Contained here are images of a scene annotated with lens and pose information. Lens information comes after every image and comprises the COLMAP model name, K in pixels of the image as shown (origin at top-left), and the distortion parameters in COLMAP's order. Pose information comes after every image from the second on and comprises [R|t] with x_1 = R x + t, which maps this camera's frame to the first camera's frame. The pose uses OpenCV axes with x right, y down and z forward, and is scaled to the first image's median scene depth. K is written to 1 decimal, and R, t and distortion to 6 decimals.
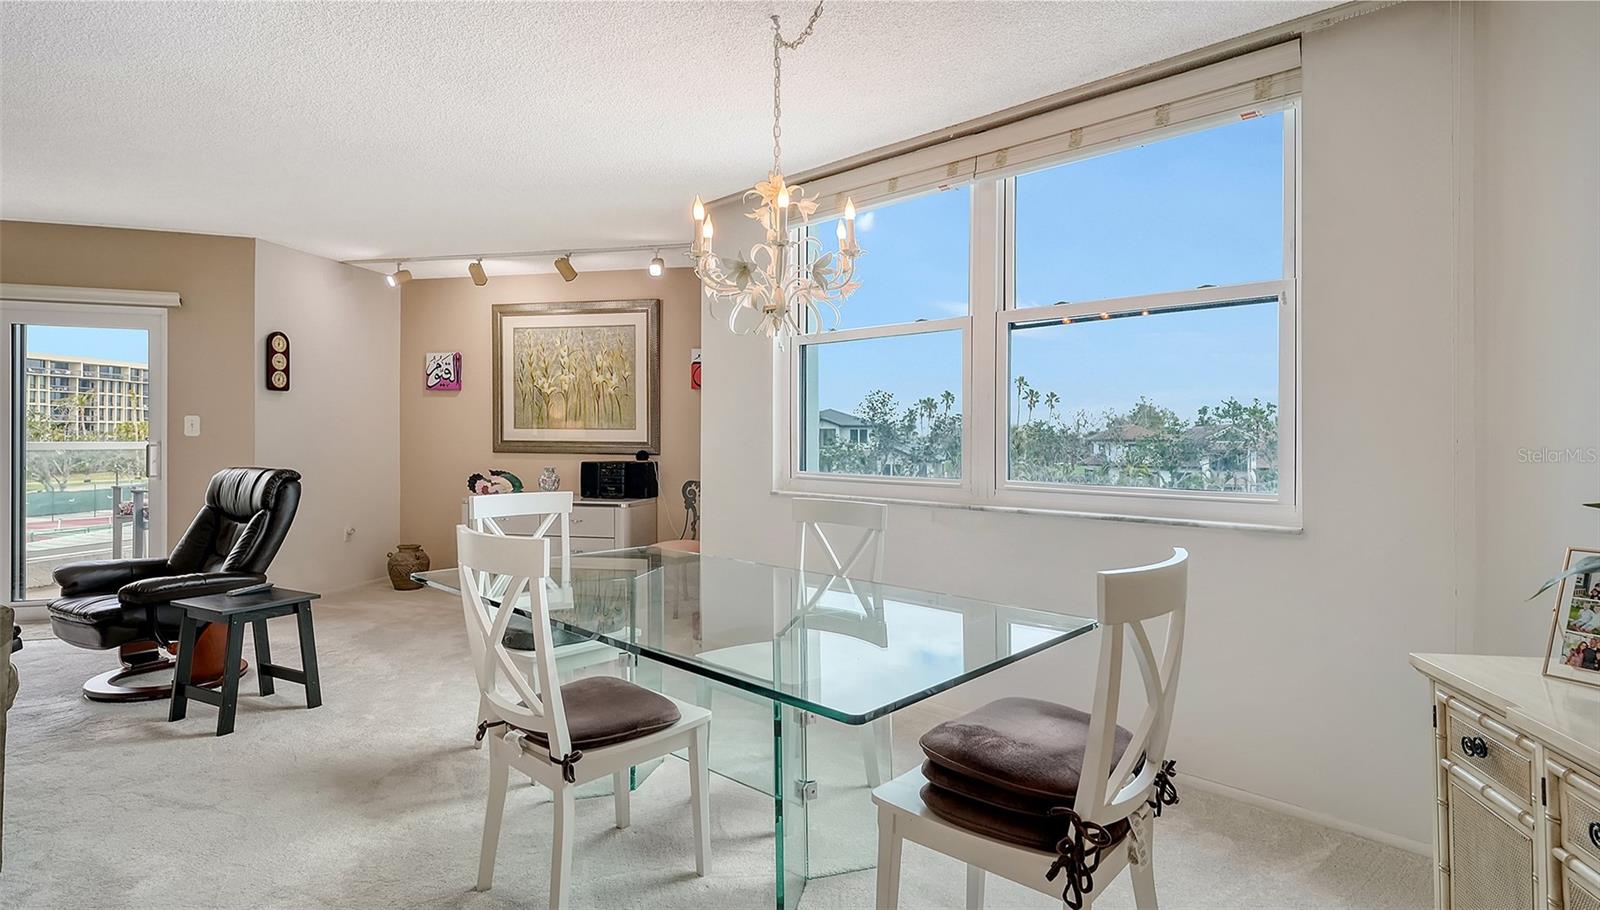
lens RADIAL K [[792.3, 0, 806.5], [0, 792.3, 424.5], [0, 0, 1]] dist [-0.000181, 0.000215]
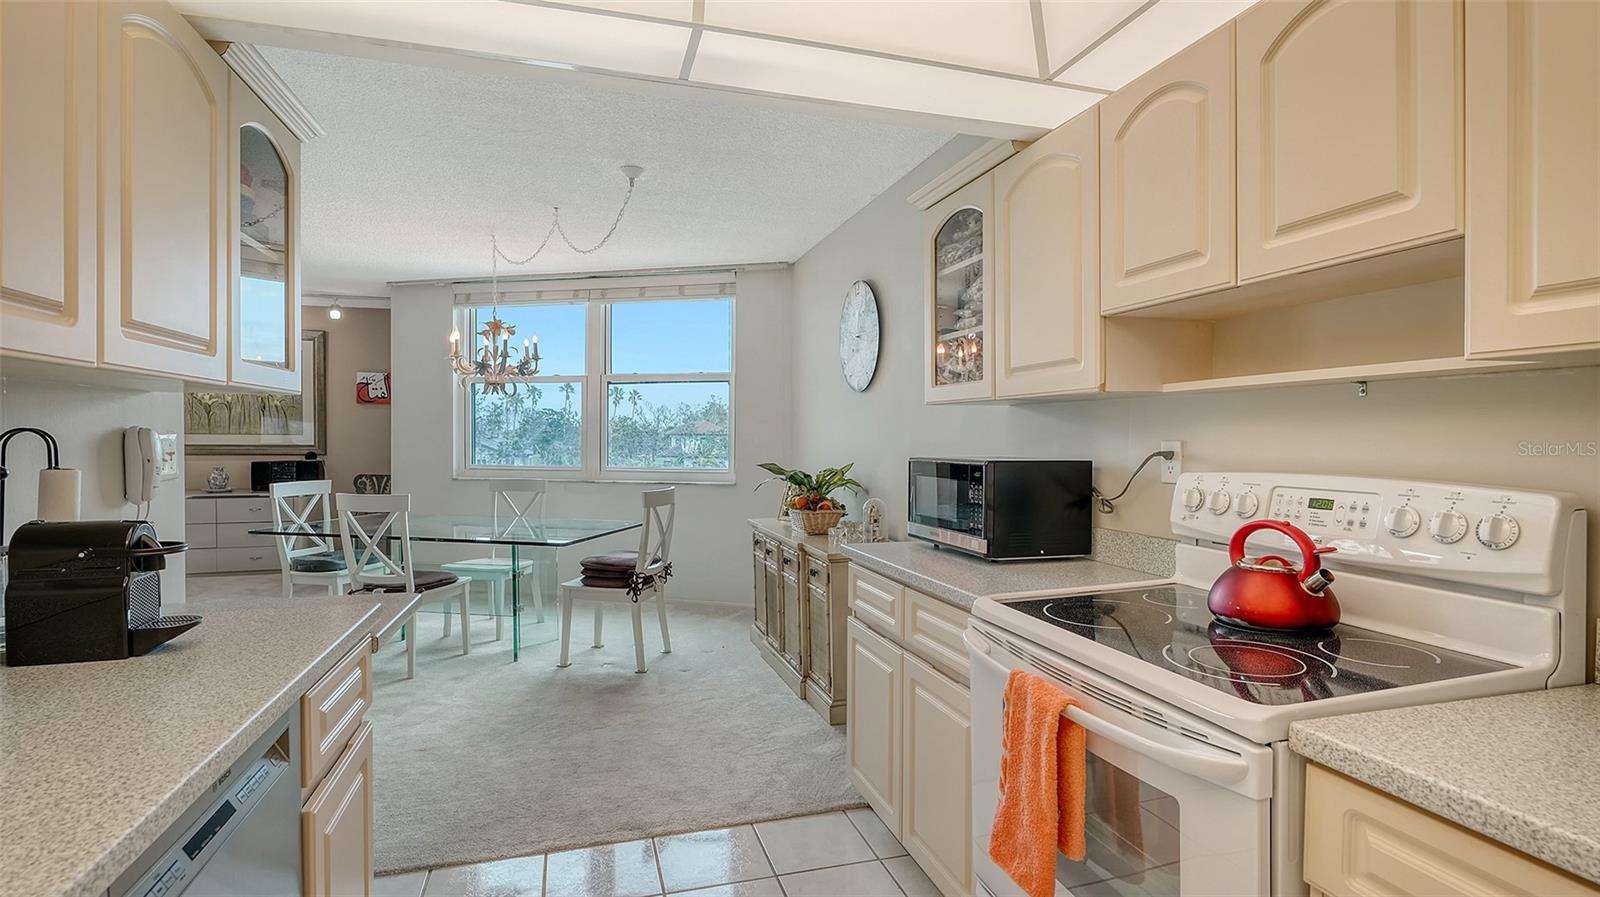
lens RADIAL K [[767.8, 0, 794.7], [0, 767.8, 441.7], [0, 0, 1]] dist [0.003628, -0.001138]
pose [[0.875097, -0.008074, 0.483880, -0.124831], [-0.006456, 0.999577, 0.028354, -0.022012], [-0.483904, -0.027937, 0.874675, -0.423313]]
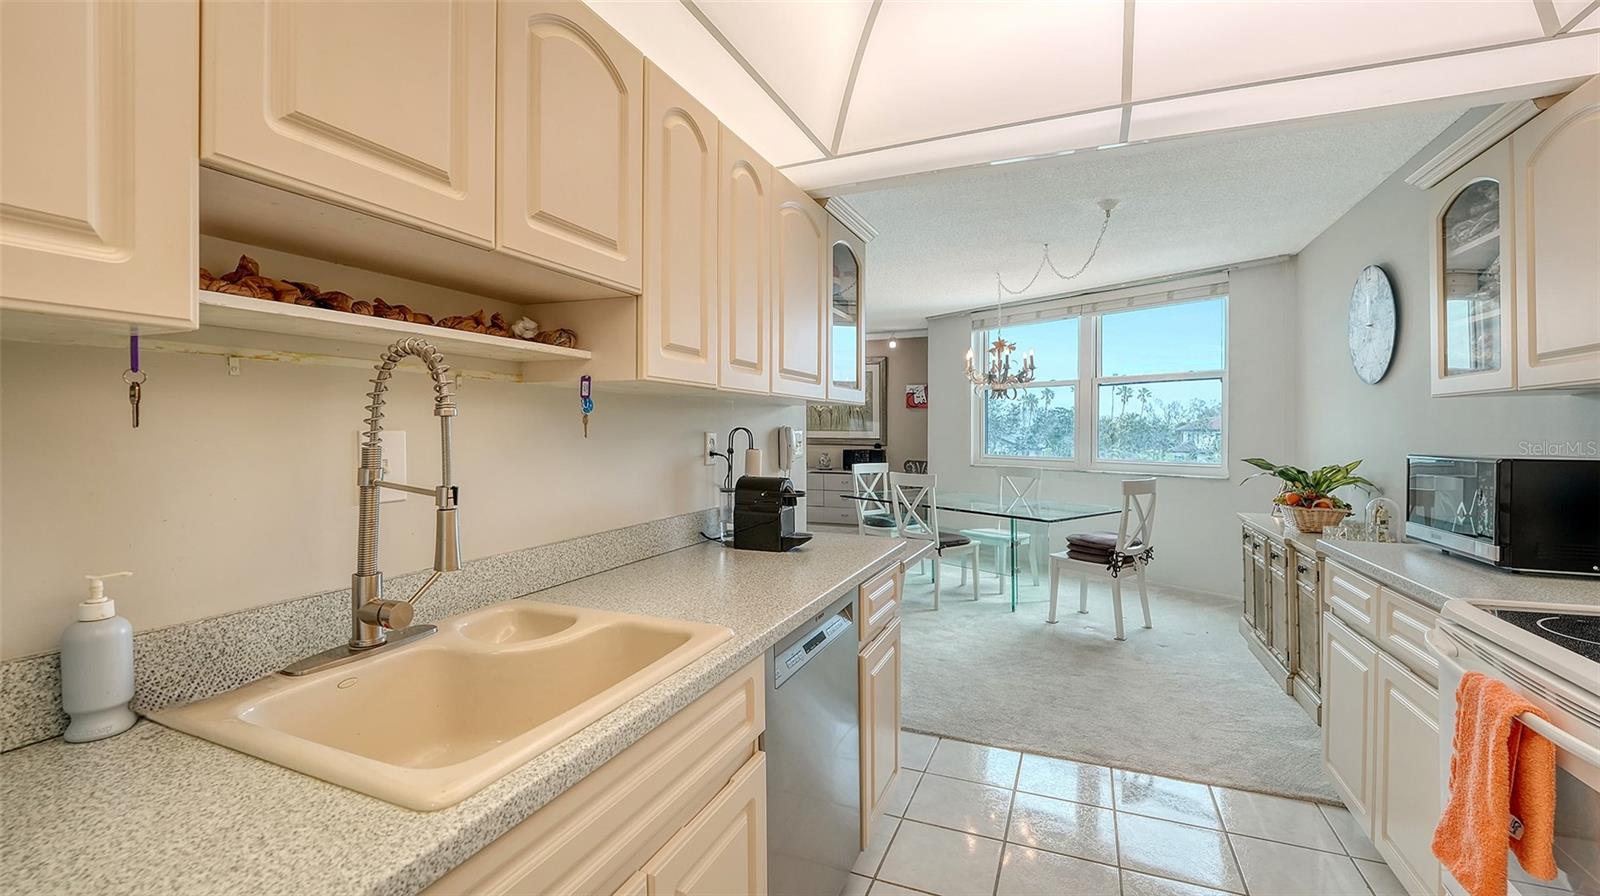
lens RADIAL K [[667.3, 0, 800.7], [0, 667.3, 433.5], [0, 0, 1]] dist [-0.000622, -0.000015]
pose [[0.984444, -0.004395, -0.175641, -0.114353], [0.008484, 0.999710, 0.022536, -0.022900], [0.175491, -0.023676, 0.984196, -0.478687]]
